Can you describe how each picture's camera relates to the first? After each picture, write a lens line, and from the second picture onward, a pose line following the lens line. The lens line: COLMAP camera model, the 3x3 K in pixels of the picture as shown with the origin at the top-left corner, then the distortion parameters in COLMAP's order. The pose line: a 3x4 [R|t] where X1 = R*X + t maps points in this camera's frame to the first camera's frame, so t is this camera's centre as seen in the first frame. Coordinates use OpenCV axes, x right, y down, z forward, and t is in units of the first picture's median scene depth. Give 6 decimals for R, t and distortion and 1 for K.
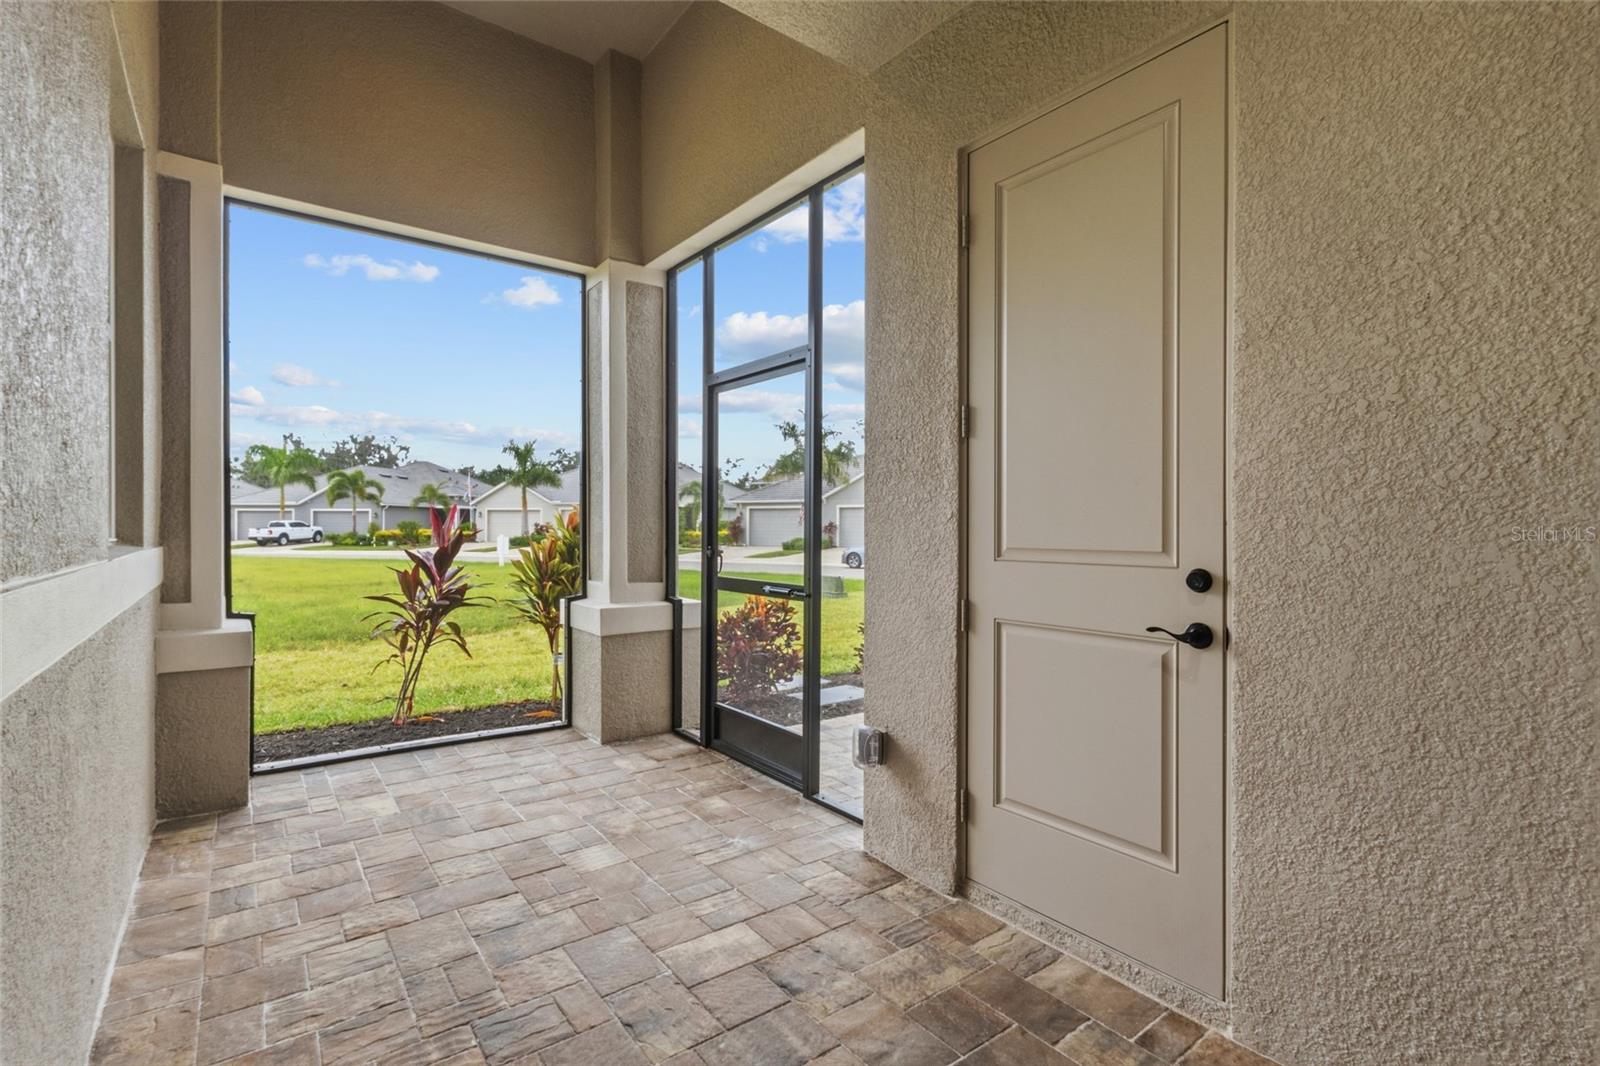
lens RADIAL K [[738.9, 0, 793.9], [0, 738.9, 535.1], [0, 0, 1]] dist [0.015328, 0.000449]
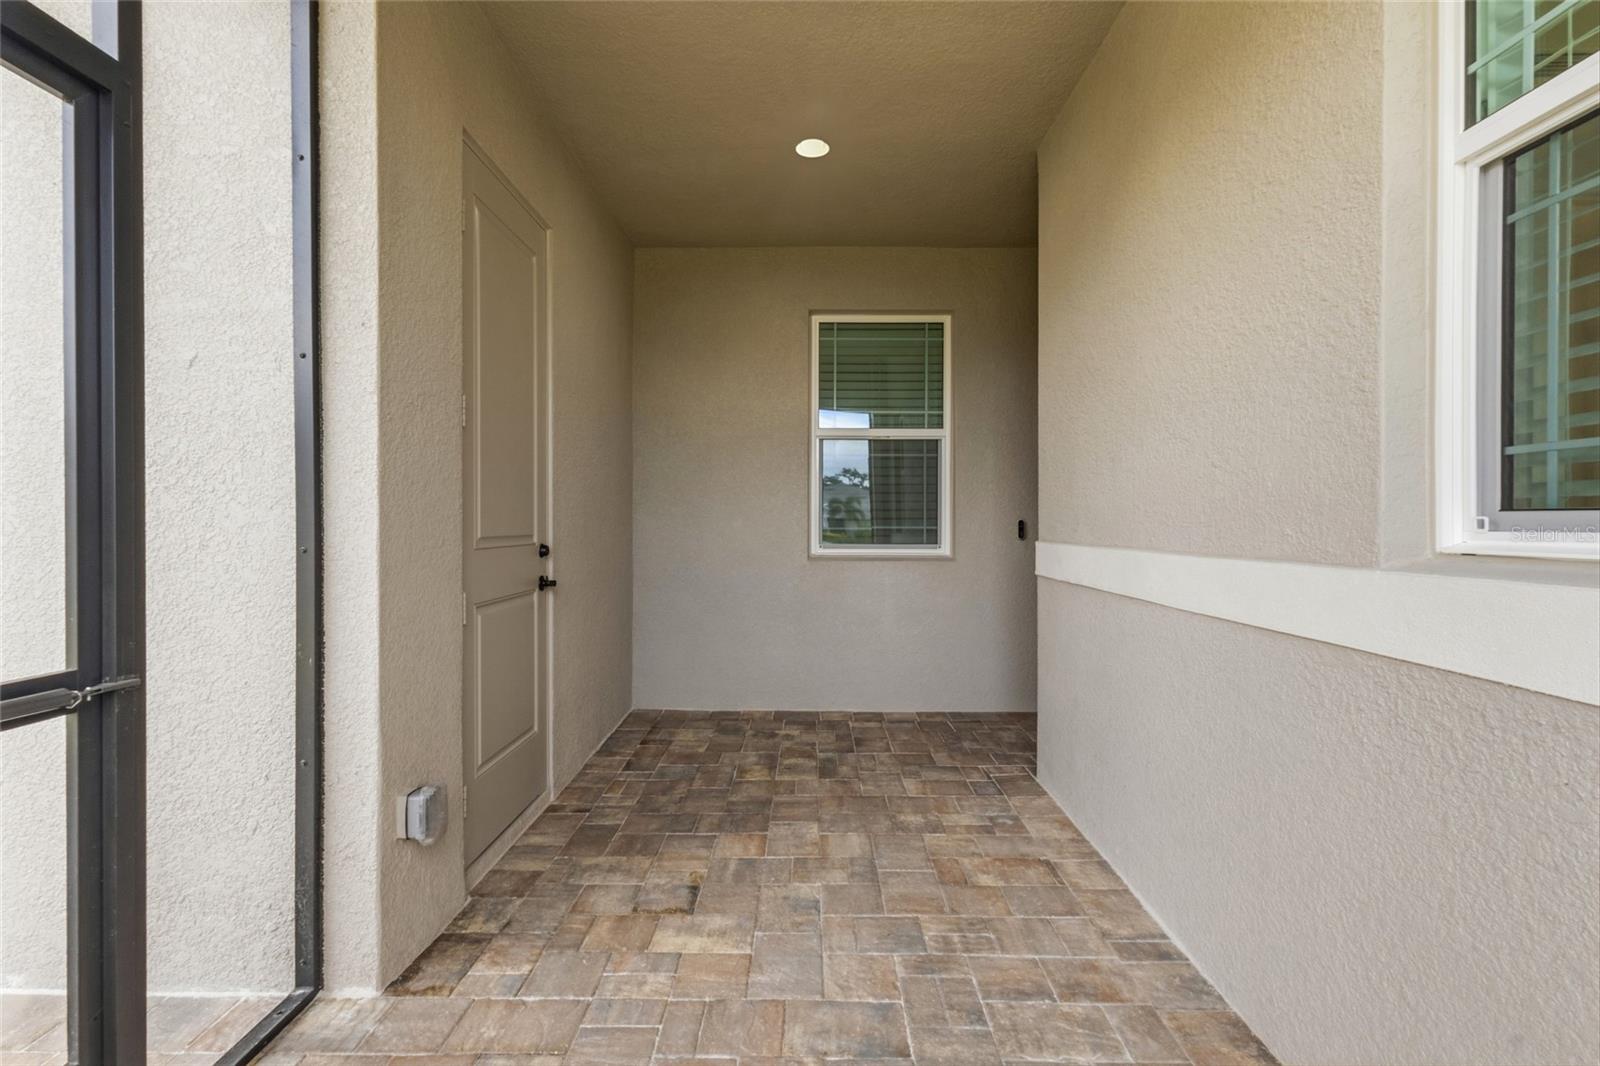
lens RADIAL K [[738.9, 0, 797.1], [0, 738.9, 529.3], [0, 0, 1]] dist [0.015328, 0.000449]
pose [[-0.798027, -0.014952, 0.602436, -0.824103], [-0.008998, 0.999876, 0.012897, -0.018606], [-0.602555, 0.004872, -0.798063, 1.746128]]
